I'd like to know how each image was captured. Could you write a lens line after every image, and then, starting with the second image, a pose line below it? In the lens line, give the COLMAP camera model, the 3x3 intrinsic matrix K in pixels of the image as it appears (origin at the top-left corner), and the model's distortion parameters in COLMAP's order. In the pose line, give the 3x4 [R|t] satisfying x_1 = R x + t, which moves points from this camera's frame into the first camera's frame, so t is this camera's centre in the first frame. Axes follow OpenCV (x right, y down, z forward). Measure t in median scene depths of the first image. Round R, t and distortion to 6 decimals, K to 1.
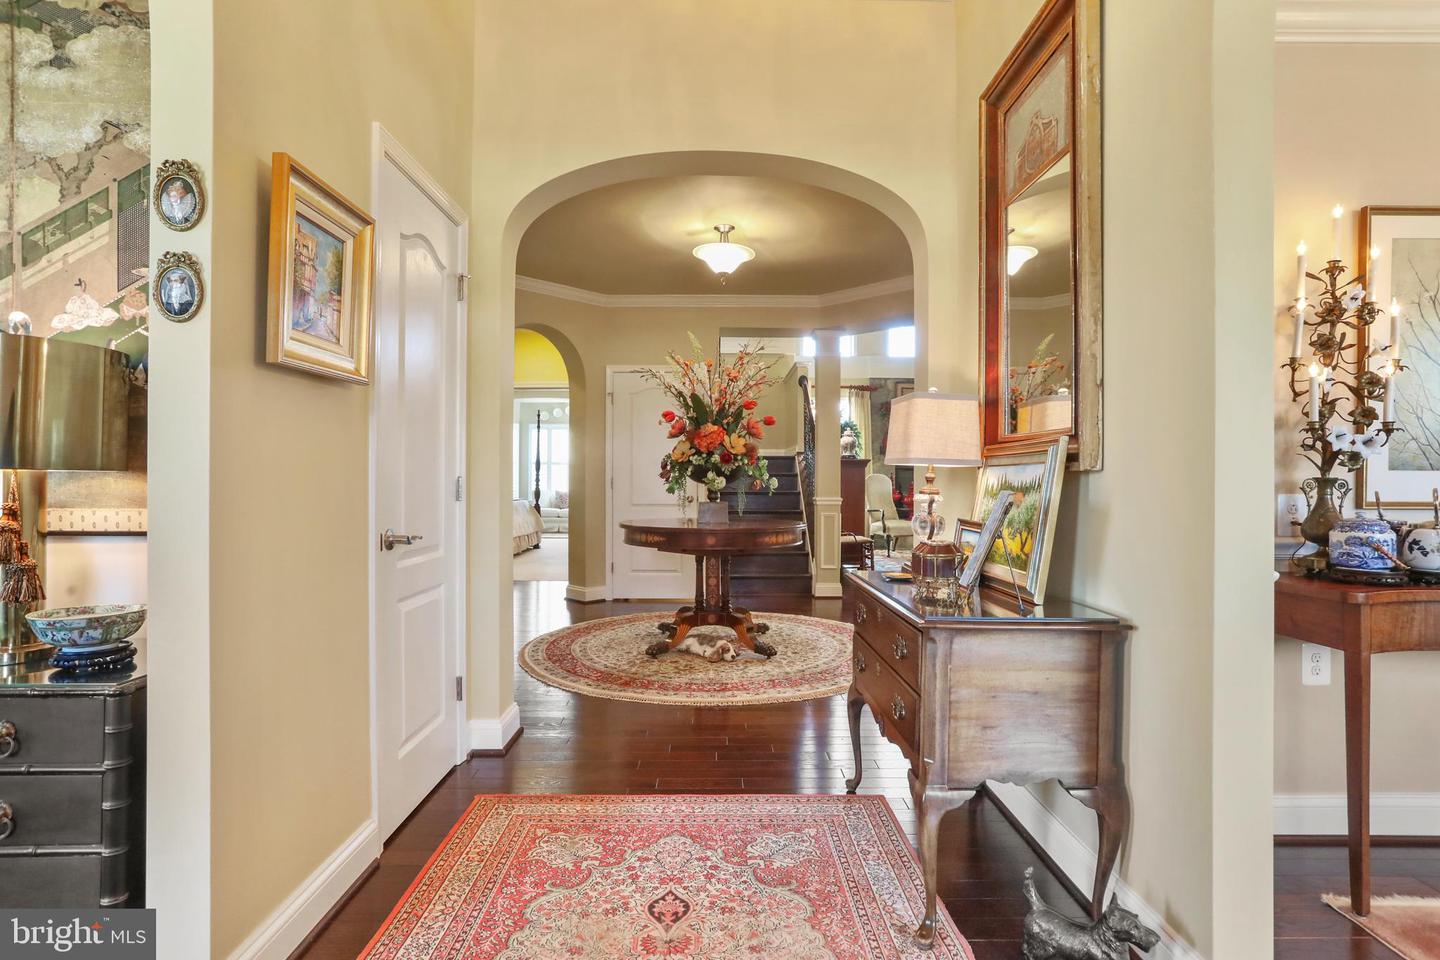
lens RADIAL K [[694.3, 0, 723.5], [0, 694.3, 471.9], [0, 0, 1]] dist [-0.059640, 0.031201]
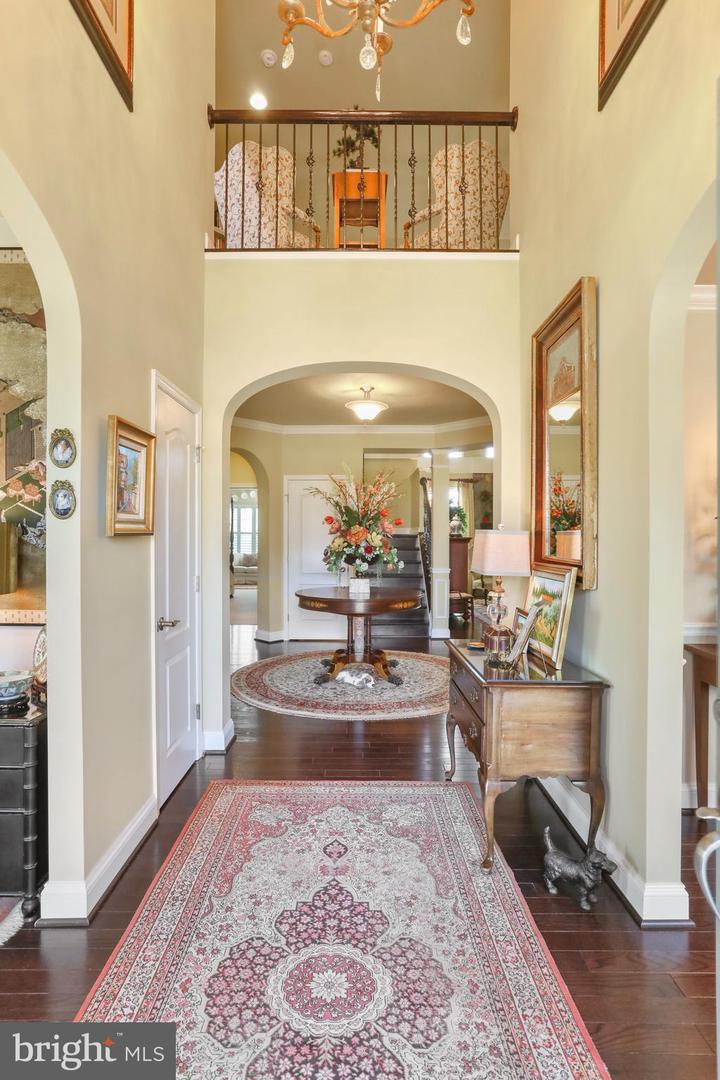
lens RADIAL K [[520.7, 0, 356.0], [0, 520.7, 537.1], [0, 0, 1]] dist [-0.059640, 0.031201]
pose [[0.999827, -0.000998, -0.018597, -0.003959], [0.001107, 0.999982, 0.005829, -0.102286], [0.018591, -0.005848, 0.999810, -0.191056]]
